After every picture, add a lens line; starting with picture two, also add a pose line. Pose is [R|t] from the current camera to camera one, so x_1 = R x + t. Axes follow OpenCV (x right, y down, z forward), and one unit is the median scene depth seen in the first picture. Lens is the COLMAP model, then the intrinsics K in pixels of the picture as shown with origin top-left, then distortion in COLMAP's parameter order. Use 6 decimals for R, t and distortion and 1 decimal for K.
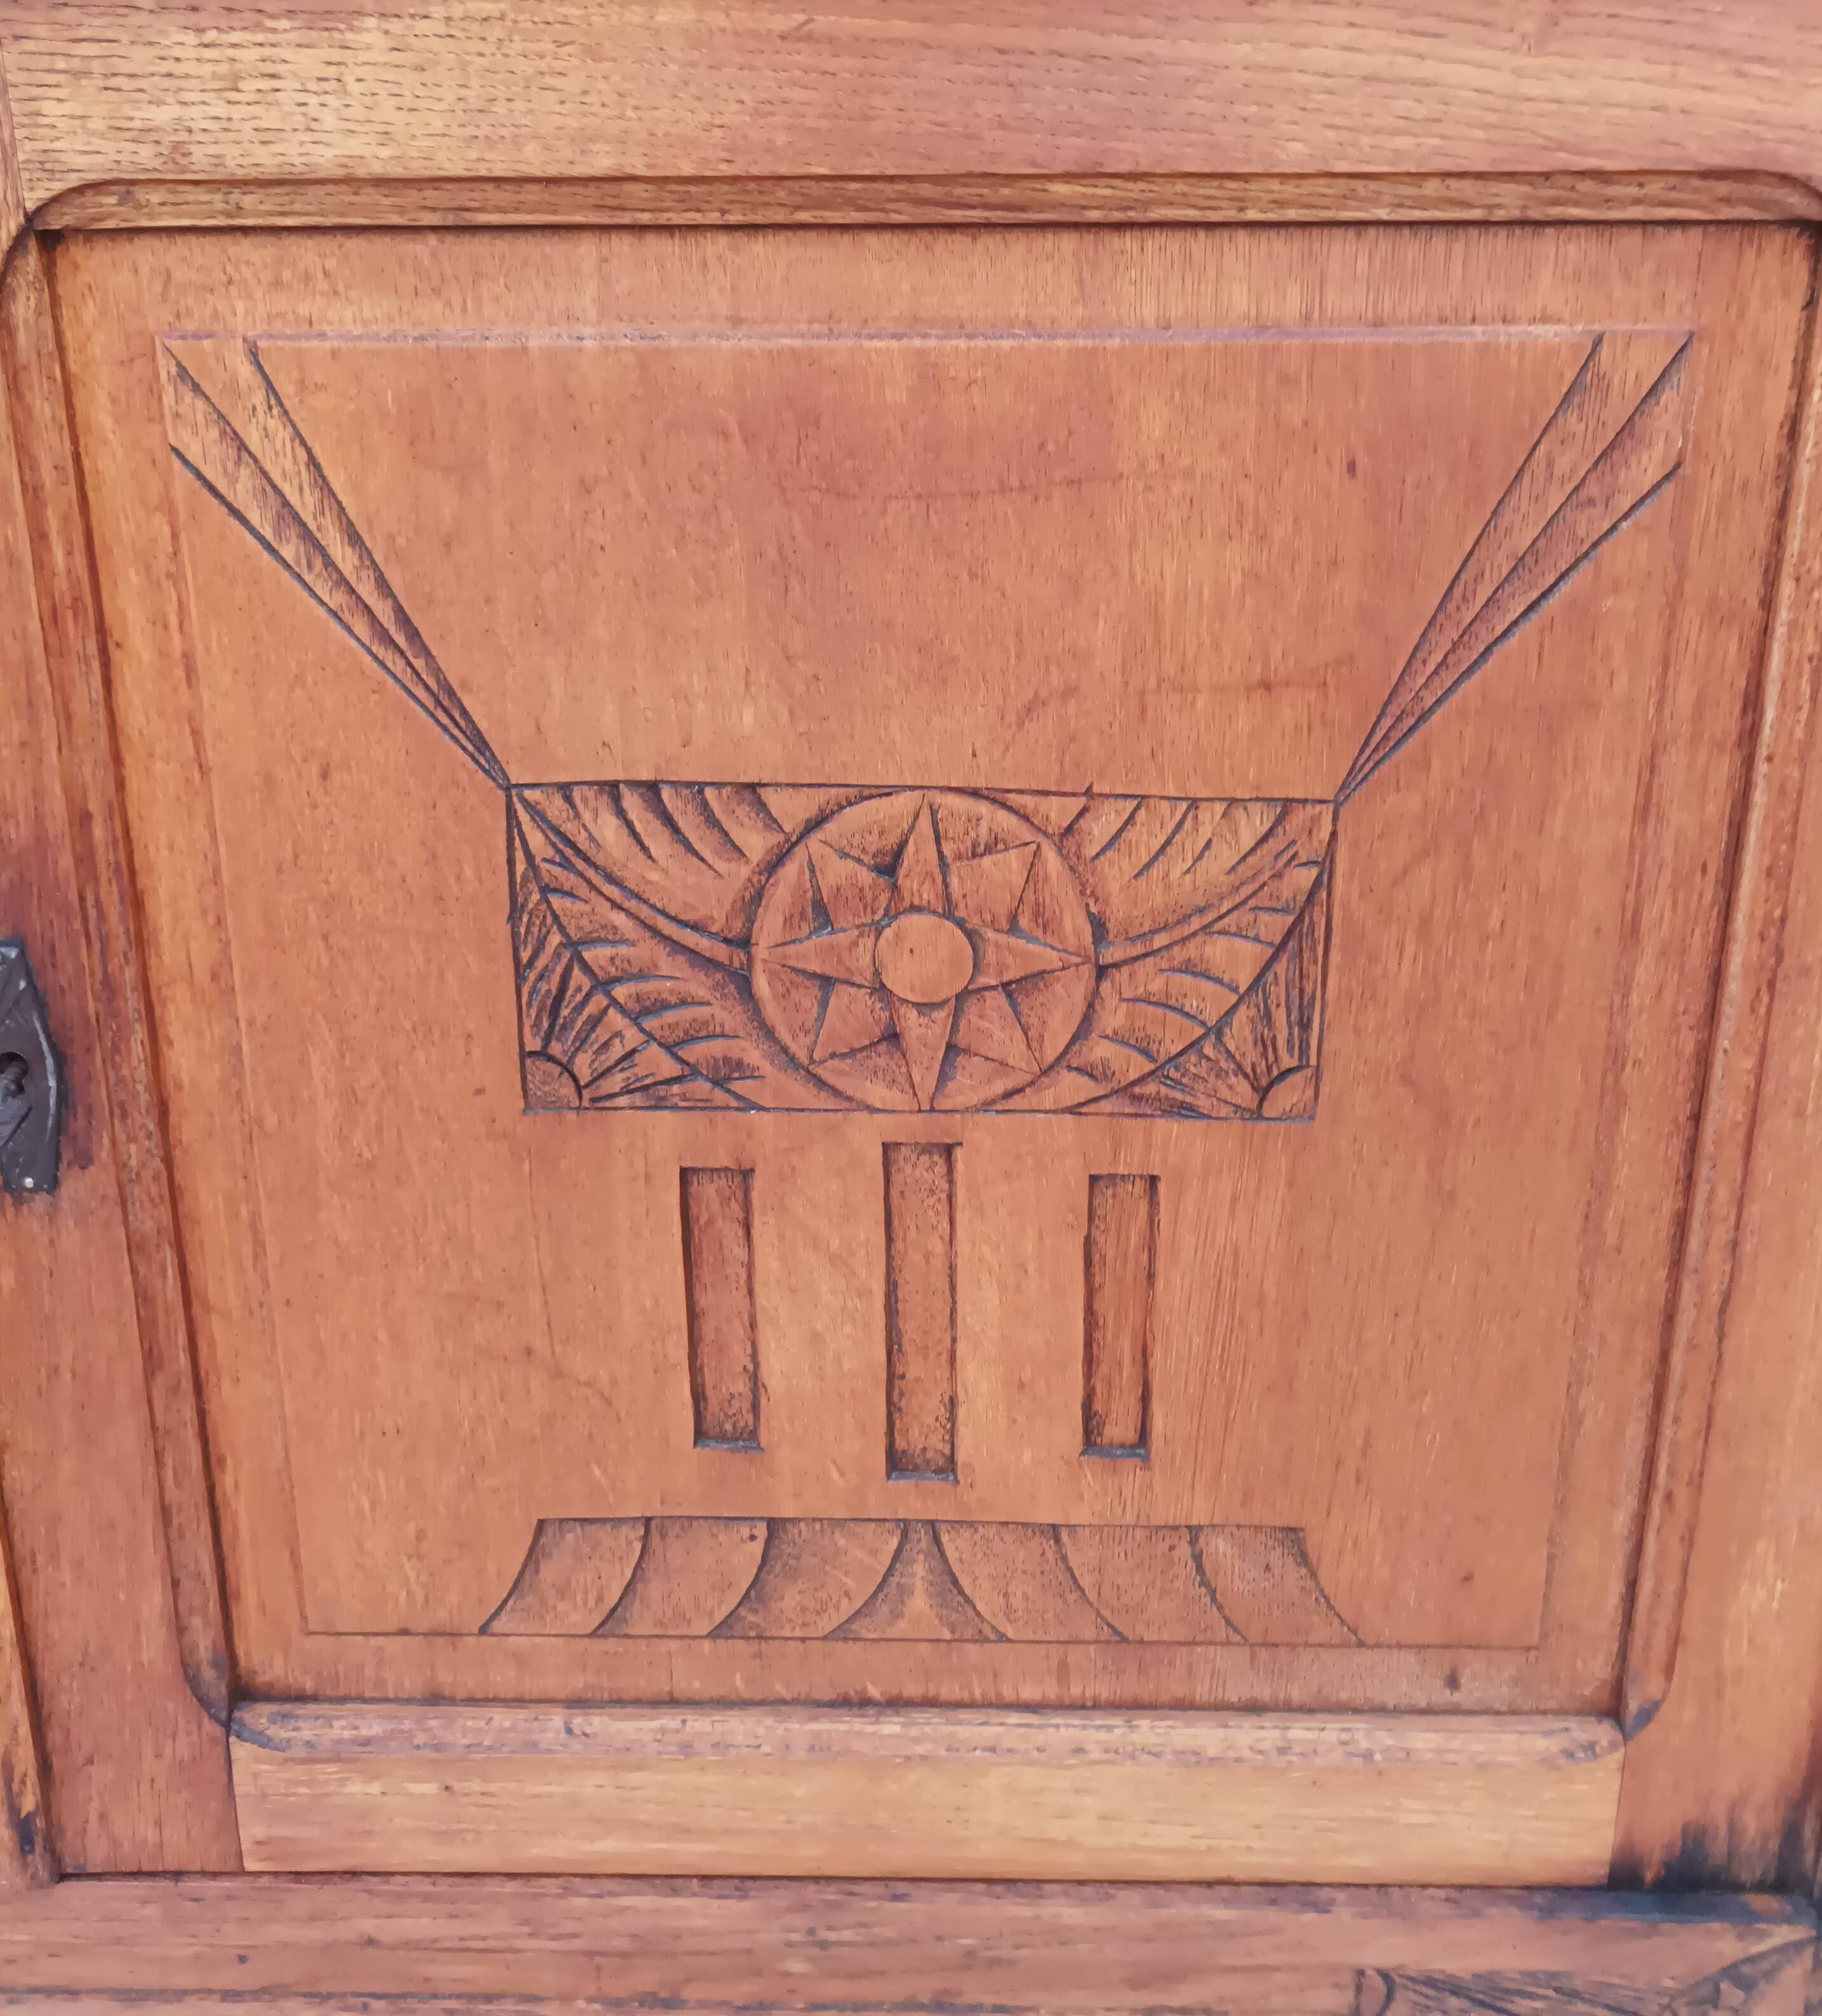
lens RADIAL K [[1868.9, 0, 901.0], [0, 1868.9, 795.4], [0, 0, 1]] dist [0.032726, -0.027720]
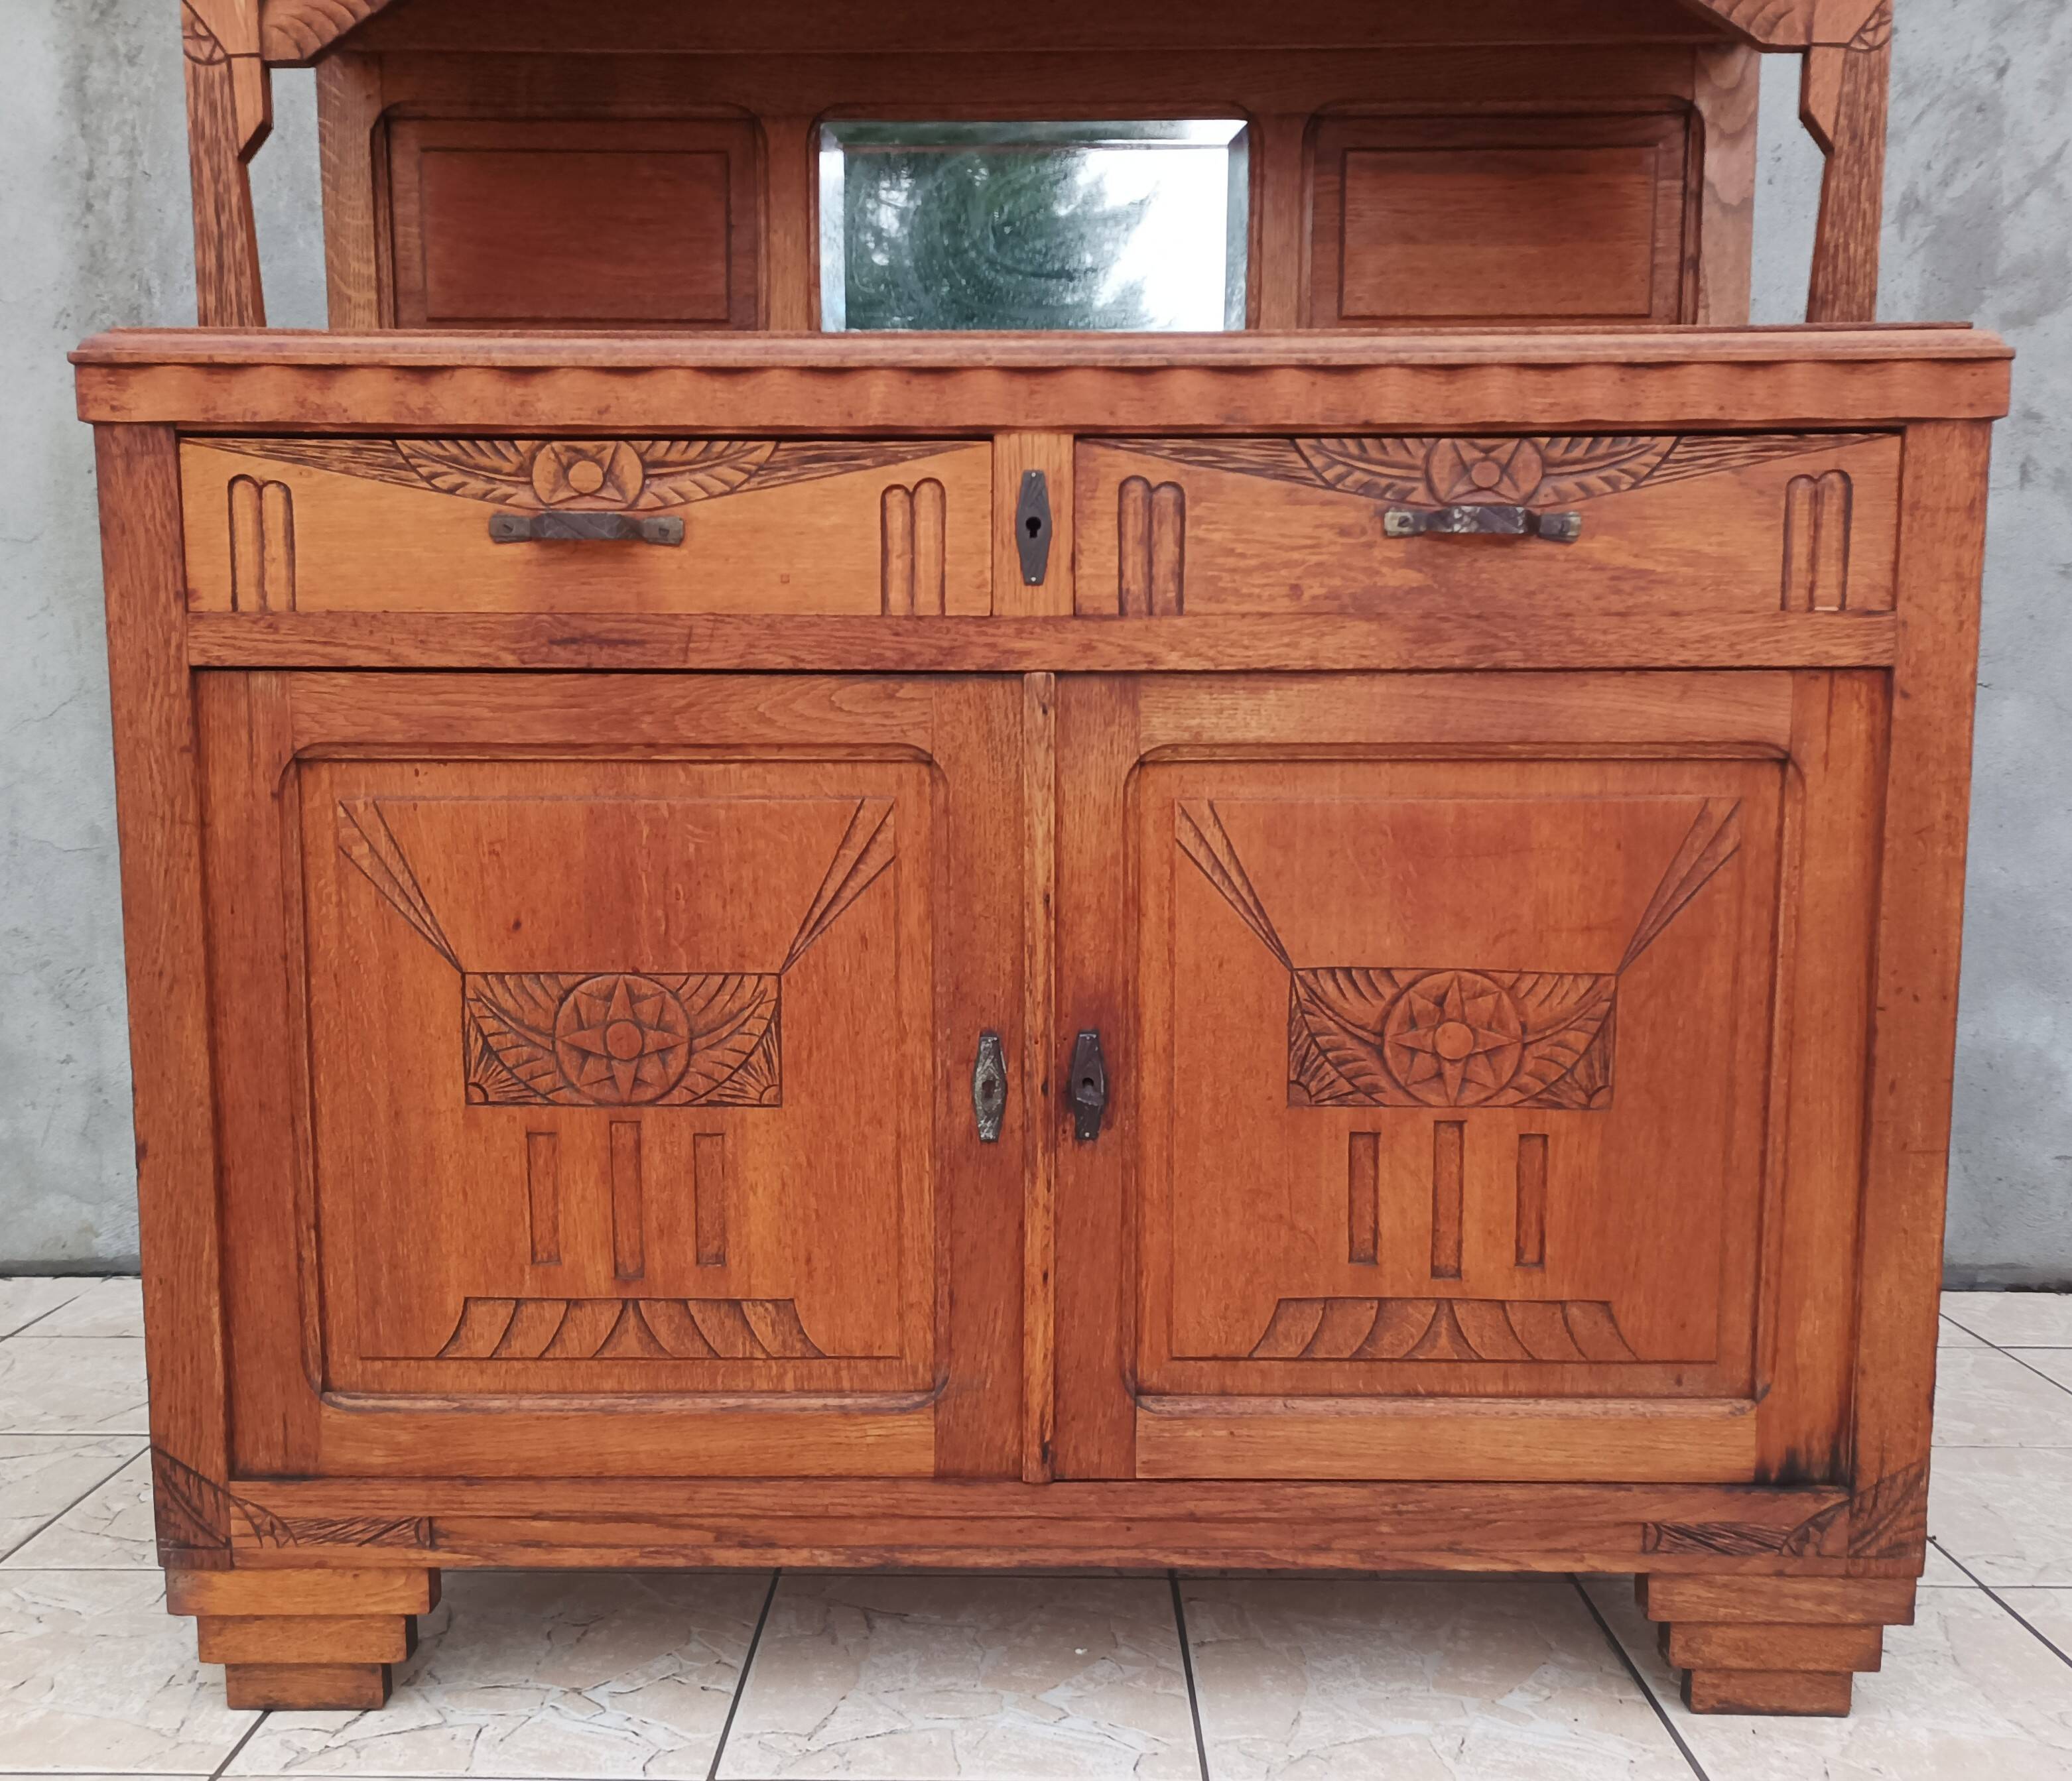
lens RADIAL K [[1946.5, 0, 1004.7], [0, 1946.5, 981.7], [0, 0, 1]] dist [0.057138, -0.065848]
pose [[0.999880, 0.002097, 0.015381, -0.599720], [0.000711, 0.983610, -0.180305, 0.458212], [-0.015507, 0.180295, 0.983490, -1.505506]]
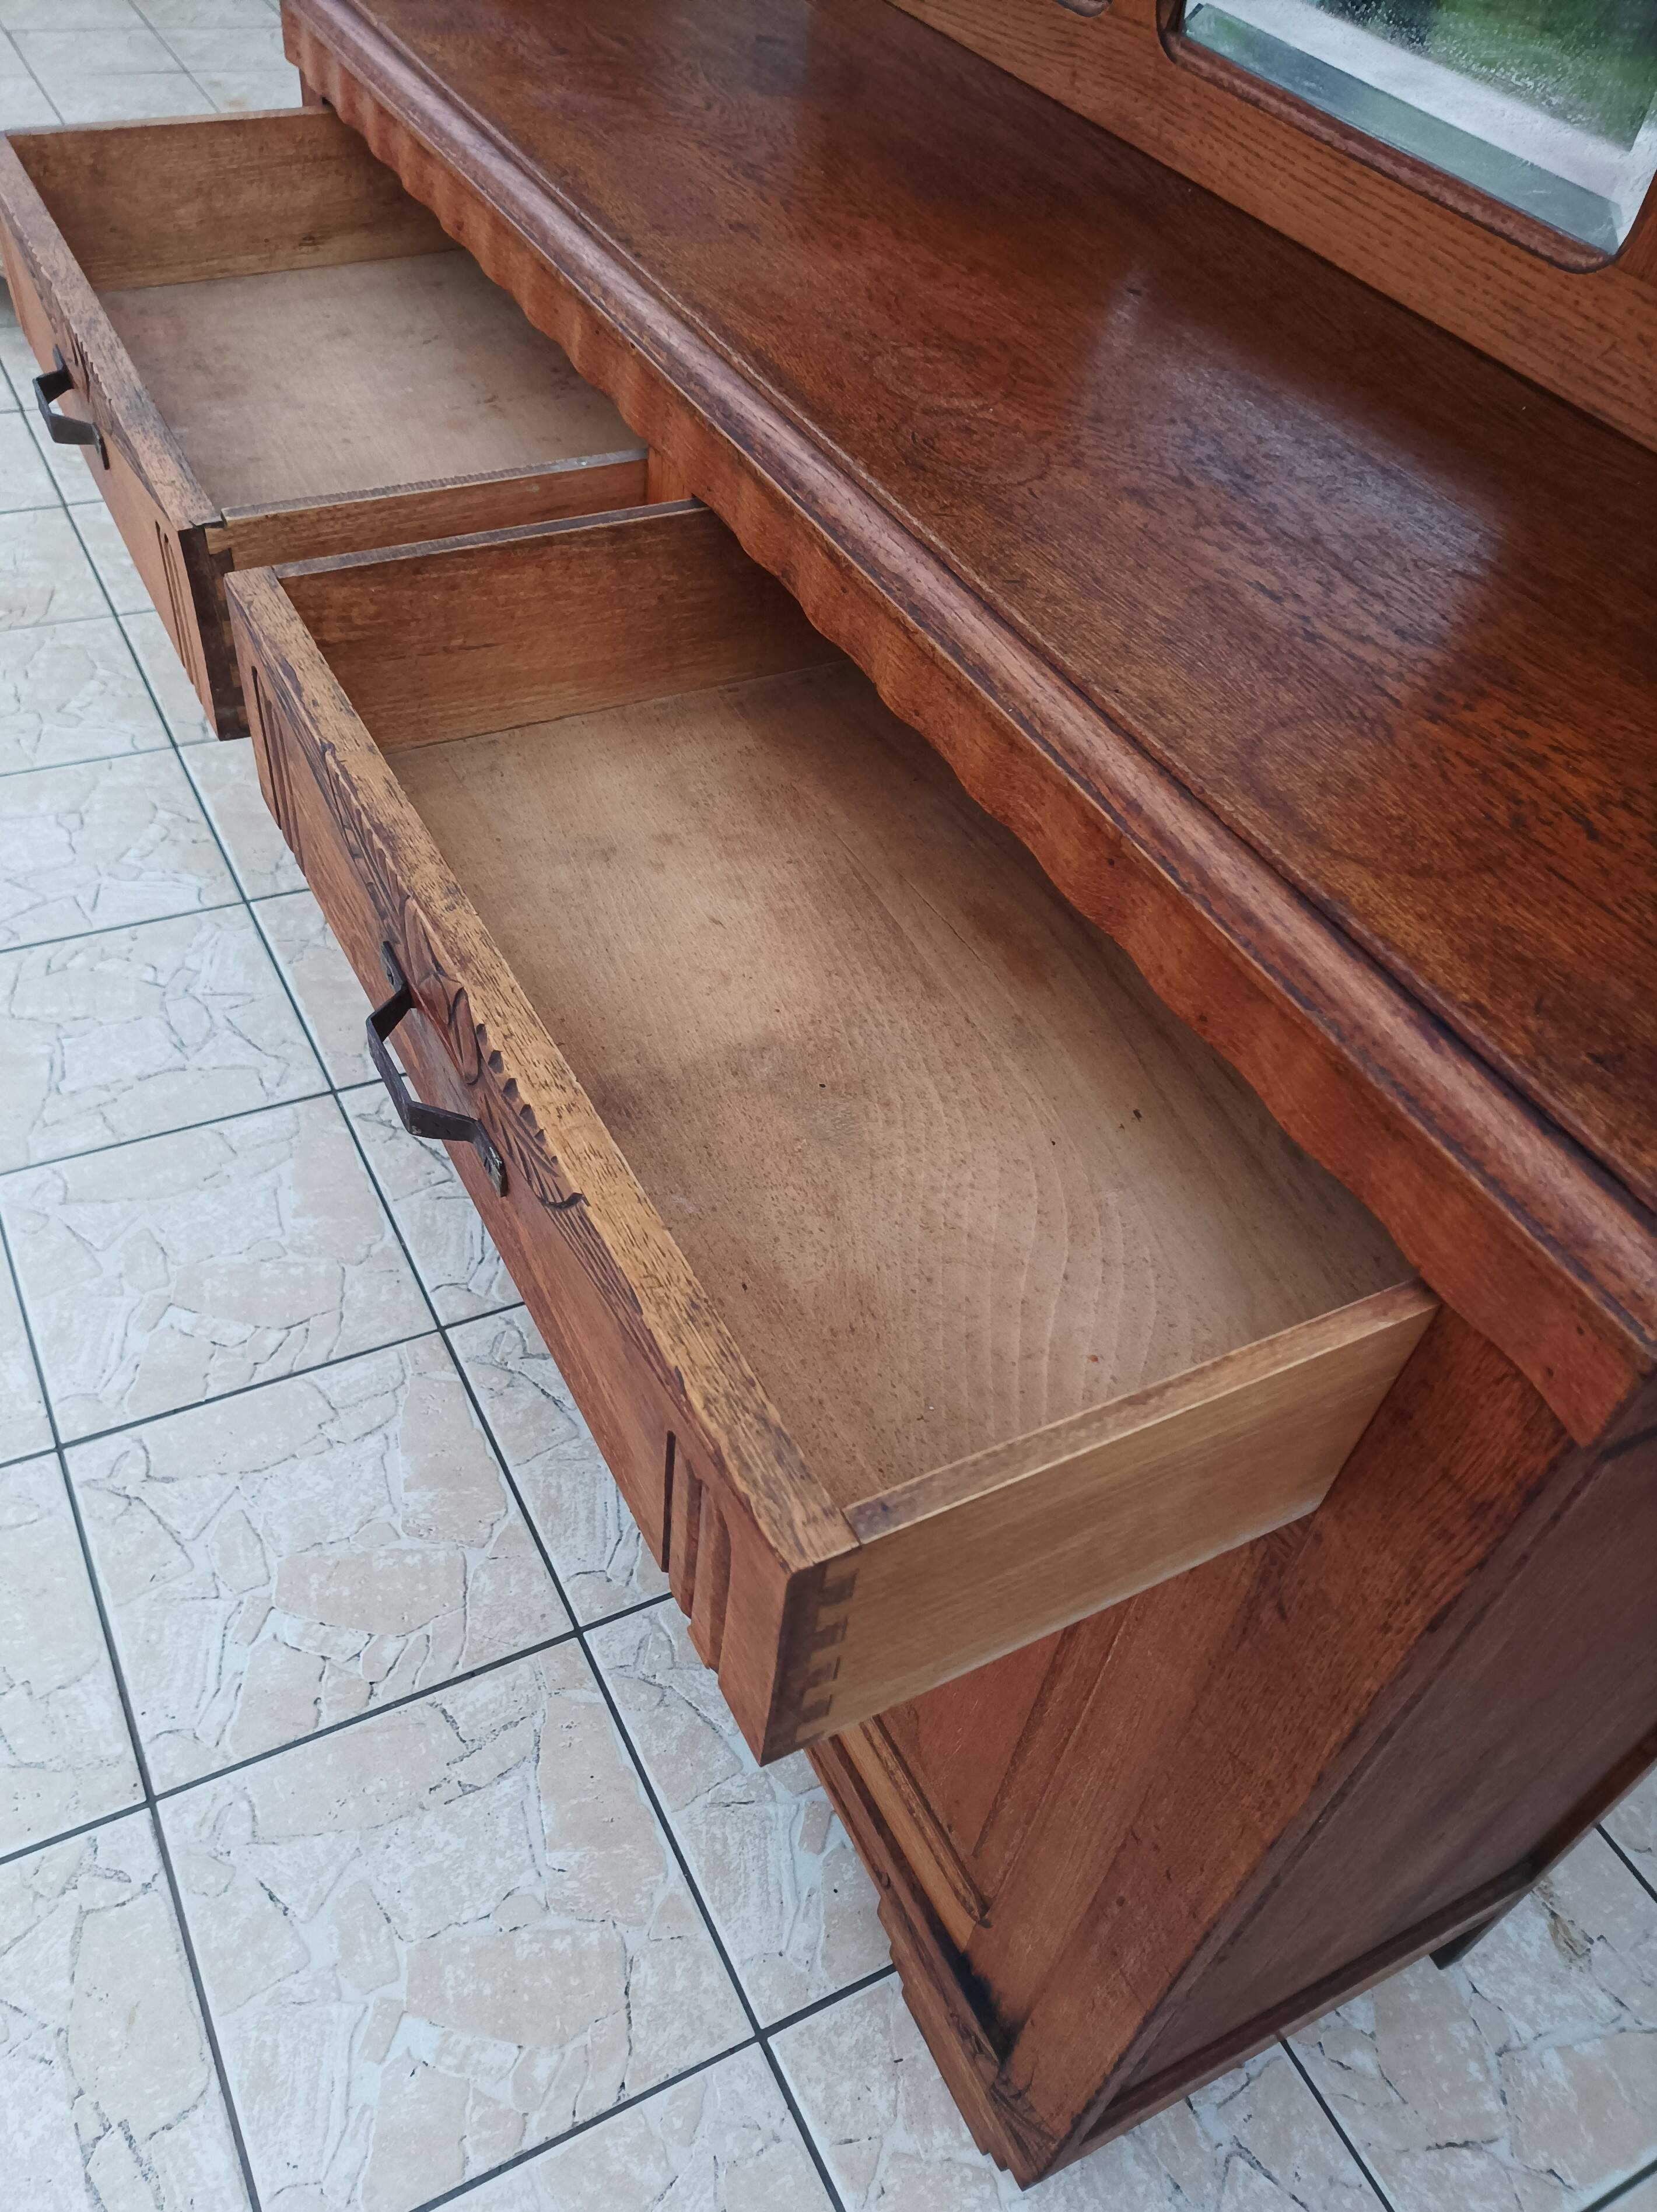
lens RADIAL K [[1728.6, 0, 782.6], [0, 1728.6, 1169.2], [0, 0, 1]] dist [0.022038, -0.014666]
pose [[0.476563, 0.670249, -0.568906, 0.842168], [-0.353184, 0.738562, 0.574271, -1.097528], [0.805077, -0.072748, 0.588692, -0.167226]]
